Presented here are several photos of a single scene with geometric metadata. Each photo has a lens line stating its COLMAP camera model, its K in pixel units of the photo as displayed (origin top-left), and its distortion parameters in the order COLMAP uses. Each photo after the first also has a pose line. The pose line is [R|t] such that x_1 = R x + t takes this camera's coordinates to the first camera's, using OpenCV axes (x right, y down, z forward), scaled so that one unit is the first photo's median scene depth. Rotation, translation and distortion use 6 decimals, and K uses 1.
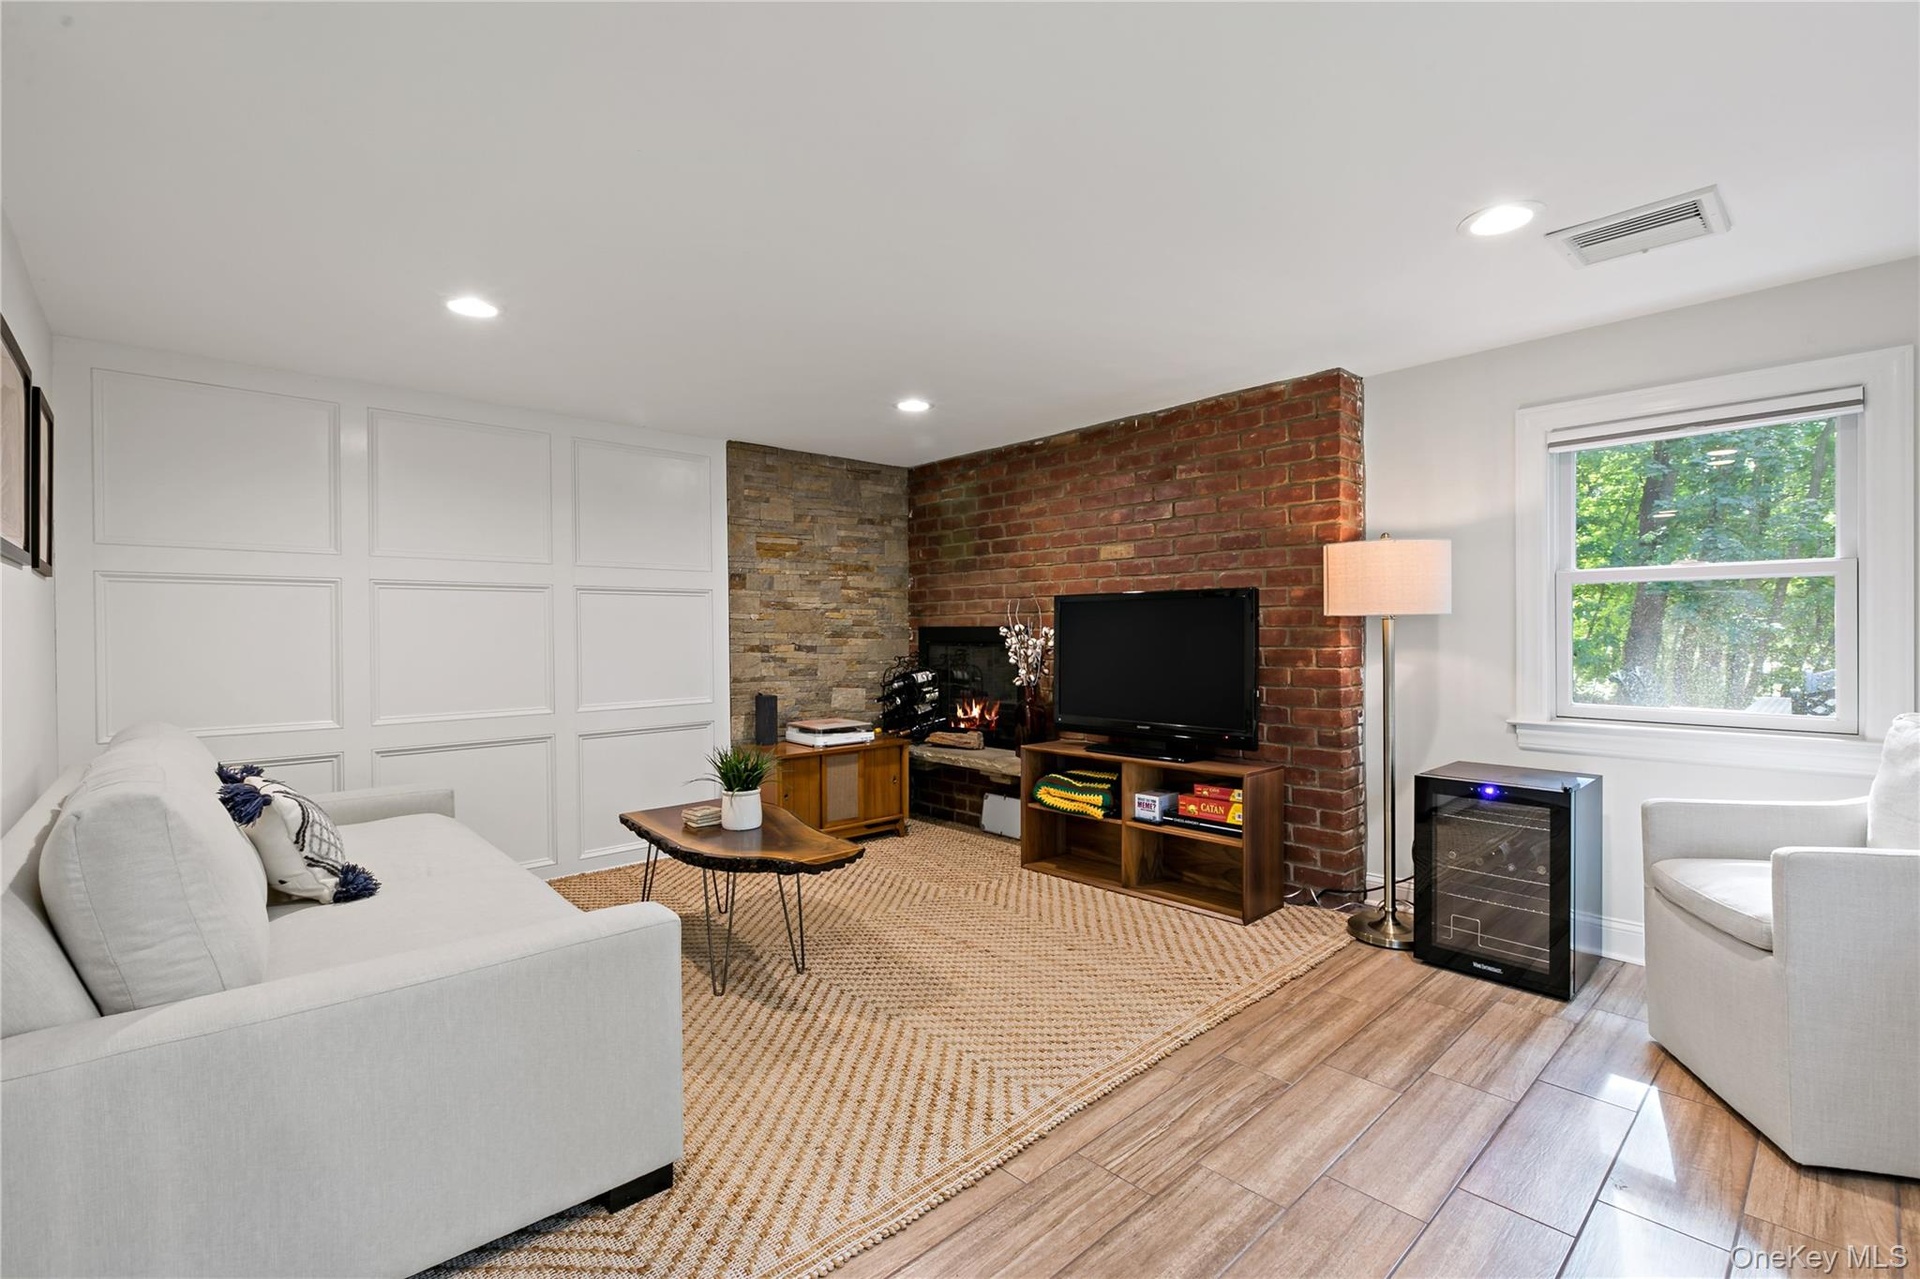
lens RADIAL K [[856.6, 0, 960.0], [0, 856.6, 639.5], [0, 0, 1]] dist [-0.000751, -0.000169]
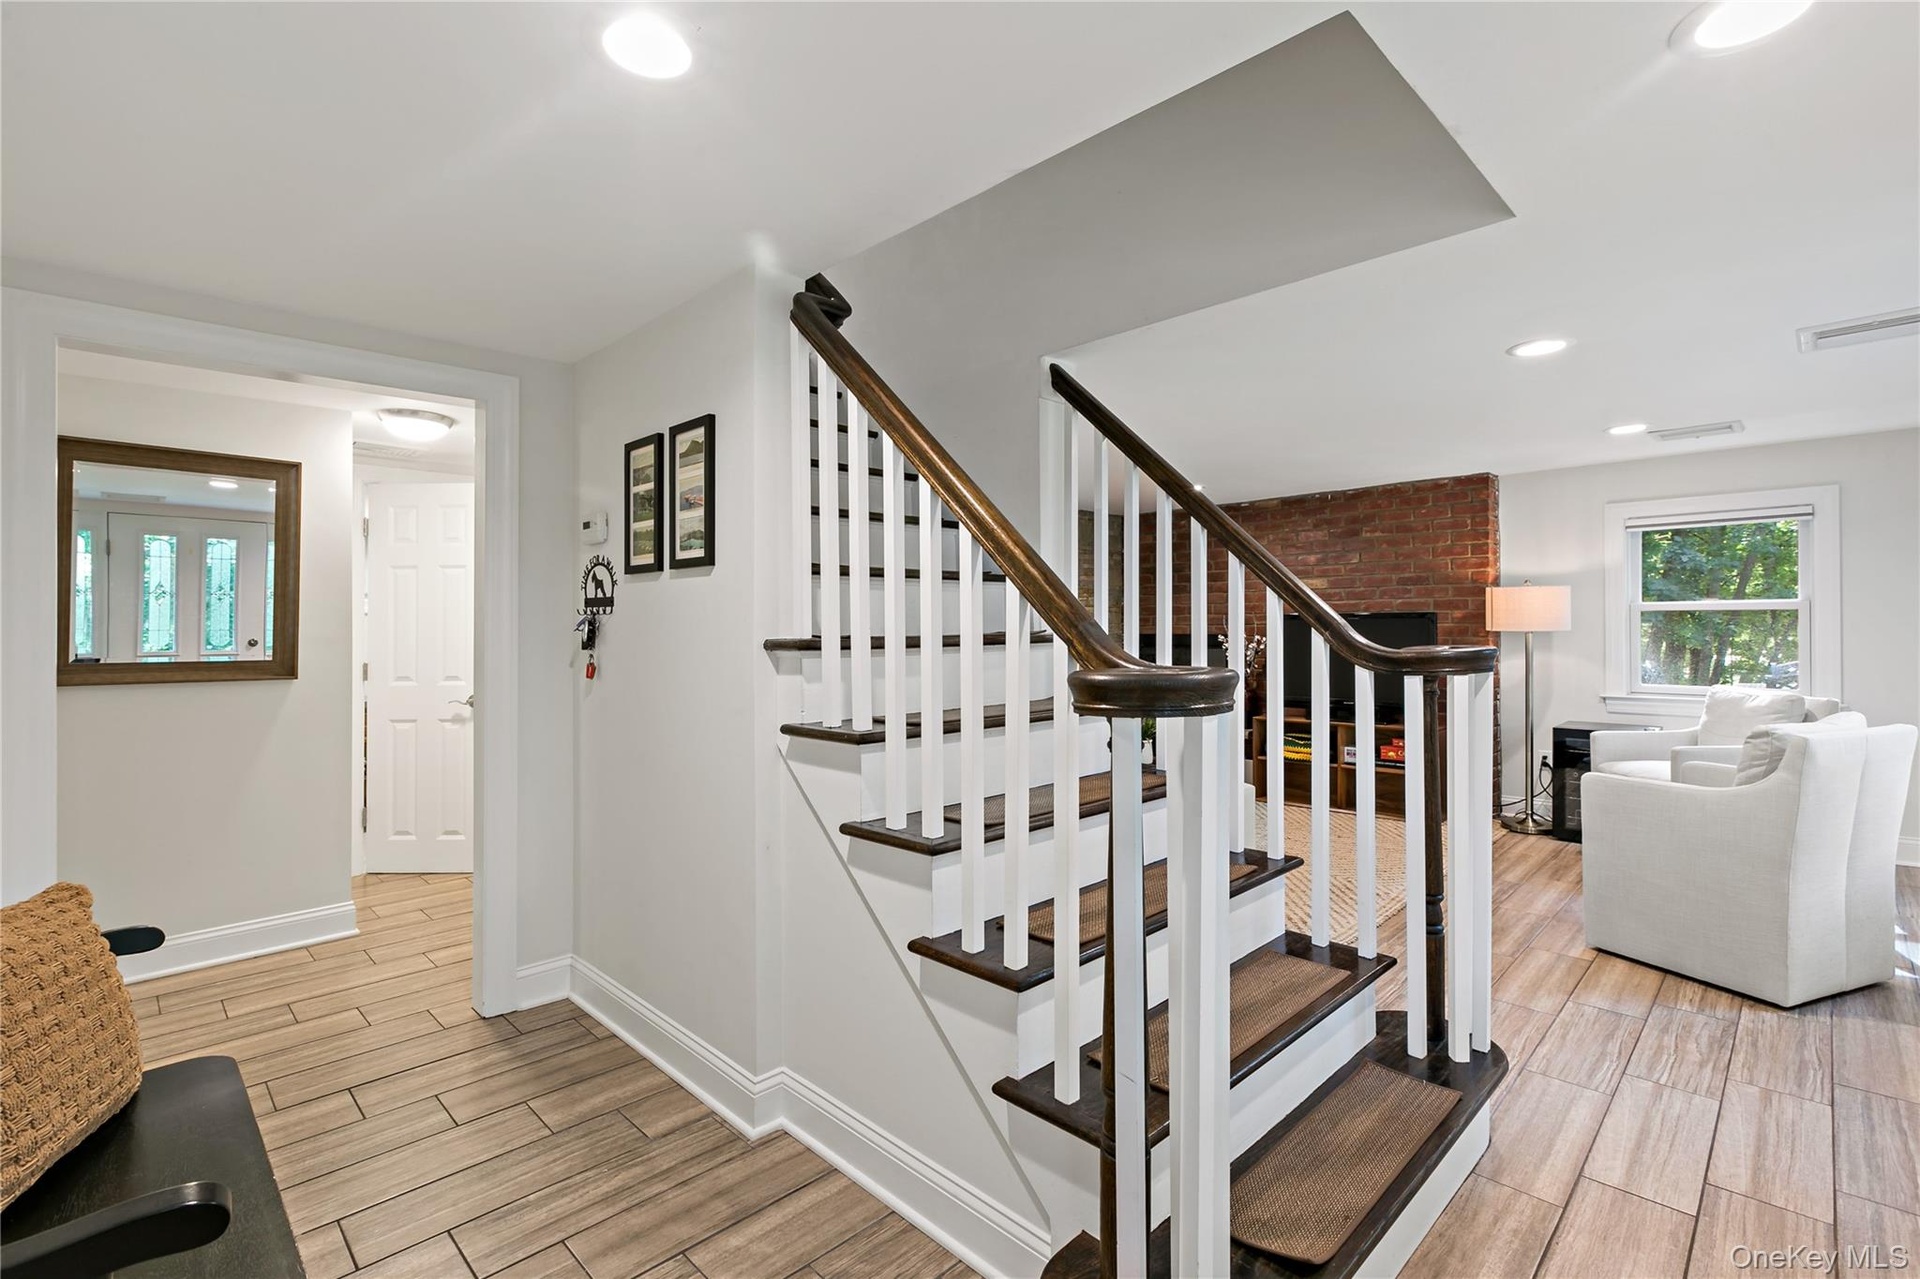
lens RADIAL K [[859.9, 0, 952.4], [0, 859.9, 632.3], [0, 0, 1]] dist [0.000291, -0.000053]
pose [[0.999608, -0.004284, 0.027685, -0.557360], [0.004391, 0.999983, -0.003805, -0.020290], [-0.027668, 0.003926, 0.999609, -0.524777]]
